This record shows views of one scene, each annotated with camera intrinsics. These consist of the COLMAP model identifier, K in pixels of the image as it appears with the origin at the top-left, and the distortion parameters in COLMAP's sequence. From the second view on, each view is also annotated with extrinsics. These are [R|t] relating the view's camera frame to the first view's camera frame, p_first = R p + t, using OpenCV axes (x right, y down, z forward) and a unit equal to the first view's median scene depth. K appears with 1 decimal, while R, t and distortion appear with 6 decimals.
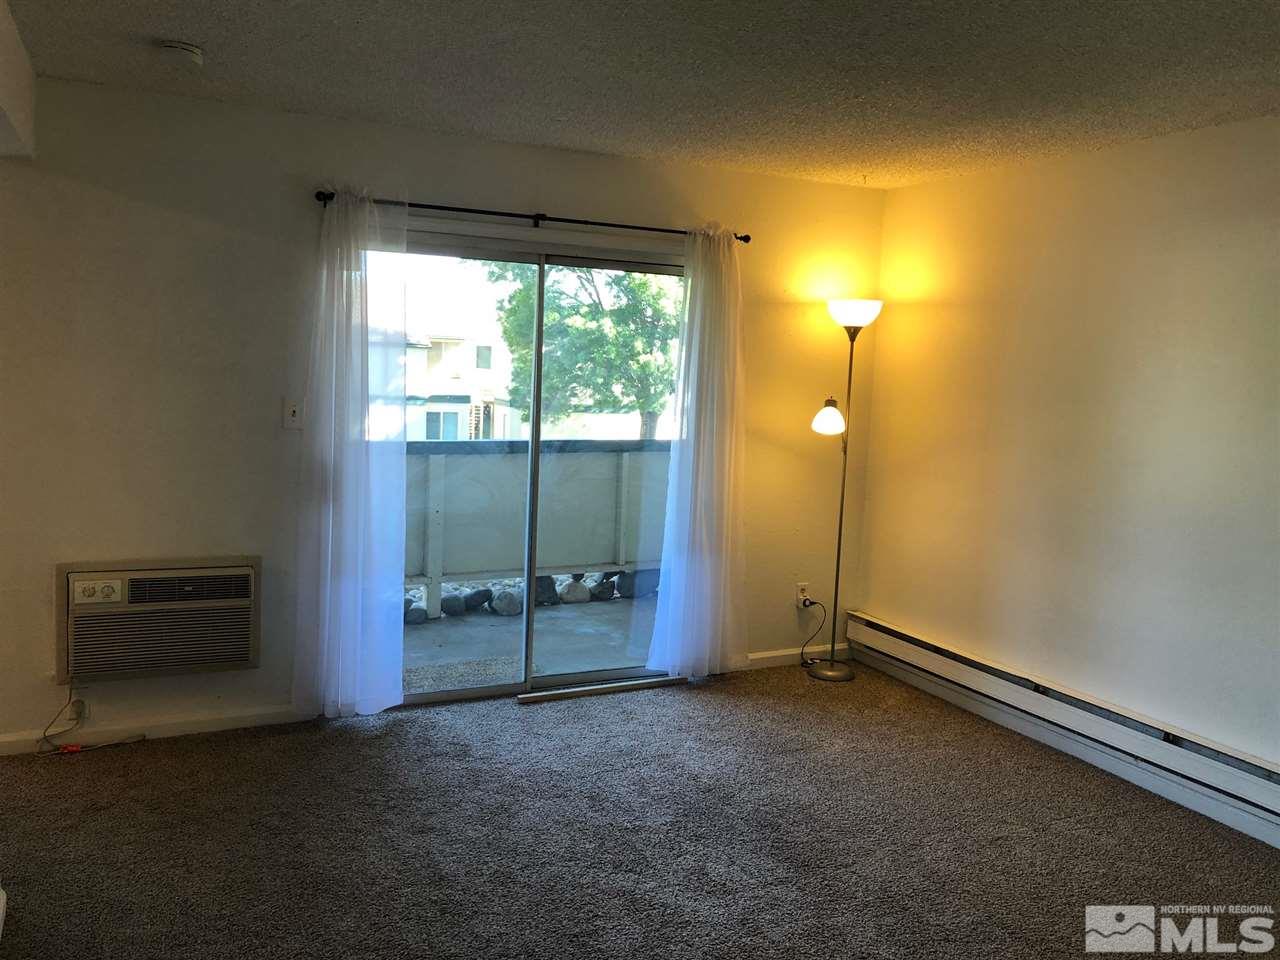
lens RADIAL K [[1049.5, 0, 644.3], [0, 1049.5, 476.5], [0, 0, 1]] dist [0.067003, -0.085490]
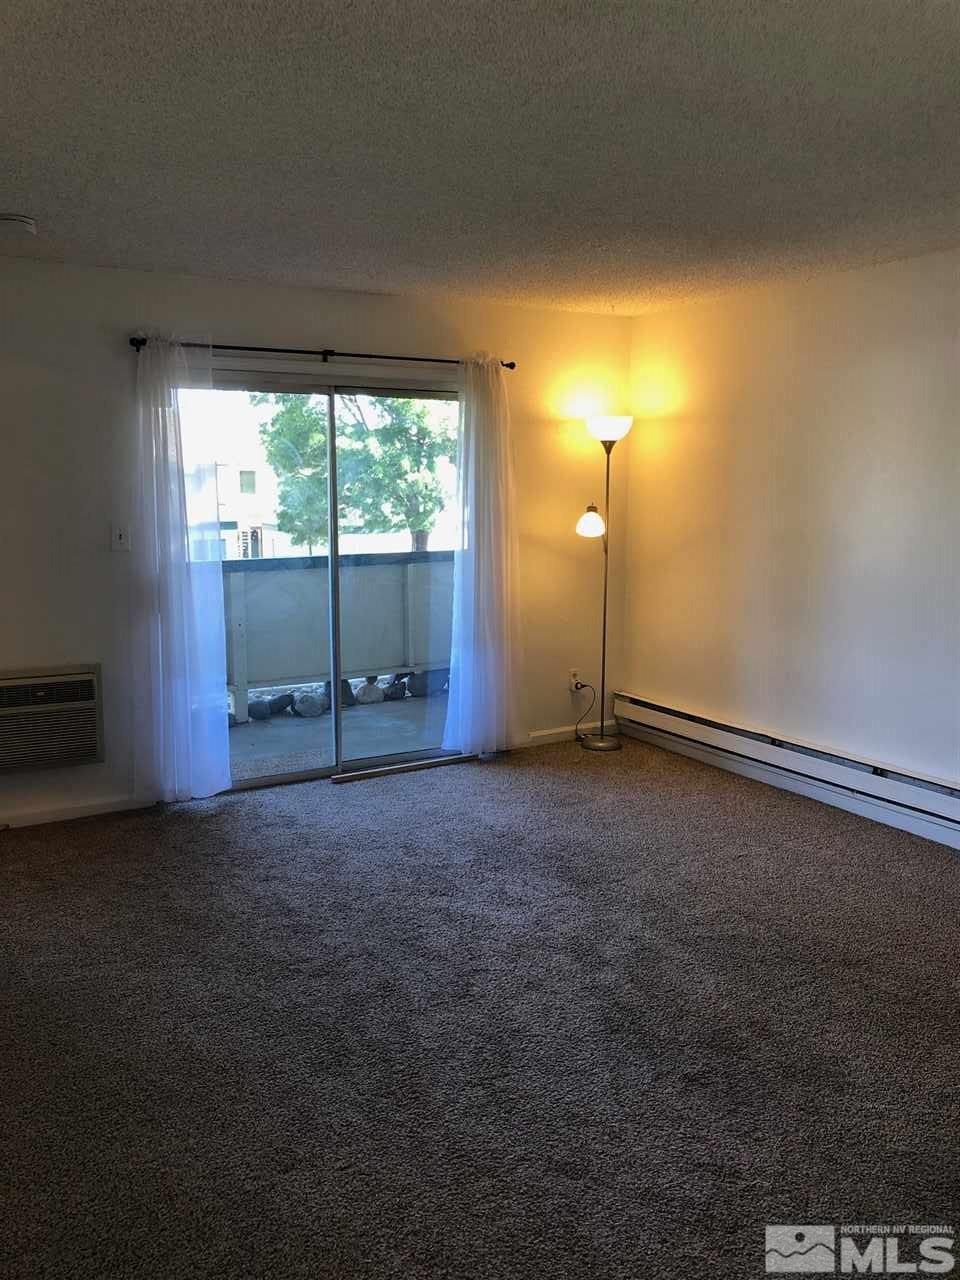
lens RADIAL K [[1049.5, 0, 483.7], [0, 1049.5, 644.1], [0, 0, 1]] dist [0.067003, -0.085490]
pose [[0.996736, -0.050526, 0.062958, -0.018627], [0.047516, 0.997697, 0.048412, 0.015667], [-0.065259, -0.045262, 0.996841, -0.134156]]
